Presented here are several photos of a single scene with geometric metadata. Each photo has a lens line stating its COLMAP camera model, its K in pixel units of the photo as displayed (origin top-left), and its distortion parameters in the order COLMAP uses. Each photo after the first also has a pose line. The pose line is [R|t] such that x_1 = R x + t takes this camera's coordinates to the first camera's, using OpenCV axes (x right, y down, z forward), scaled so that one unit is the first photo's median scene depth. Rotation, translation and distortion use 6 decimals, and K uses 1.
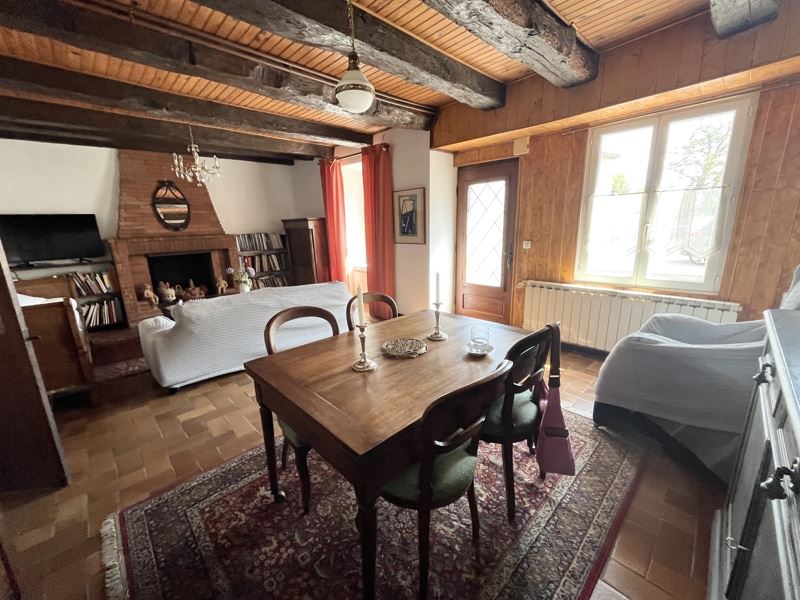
lens RADIAL K [[321.8, 0, 400.1], [0, 321.8, 298.1], [0, 0, 1]] dist [0.000272, 0.000008]
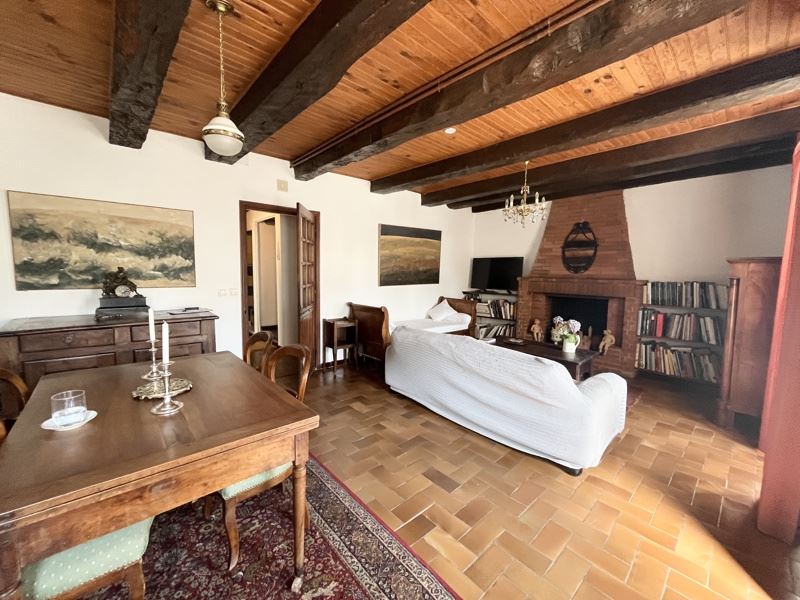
lens RADIAL K [[321.8, 0, 400.6], [0, 321.8, 300.6], [0, 0, 1]] dist [0.000272, 0.000008]
pose [[-0.036827, 0.119658, -0.992132, 0.297926], [-0.242576, 0.962041, 0.125033, -0.128747], [0.969433, 0.245271, -0.006403, 0.545198]]
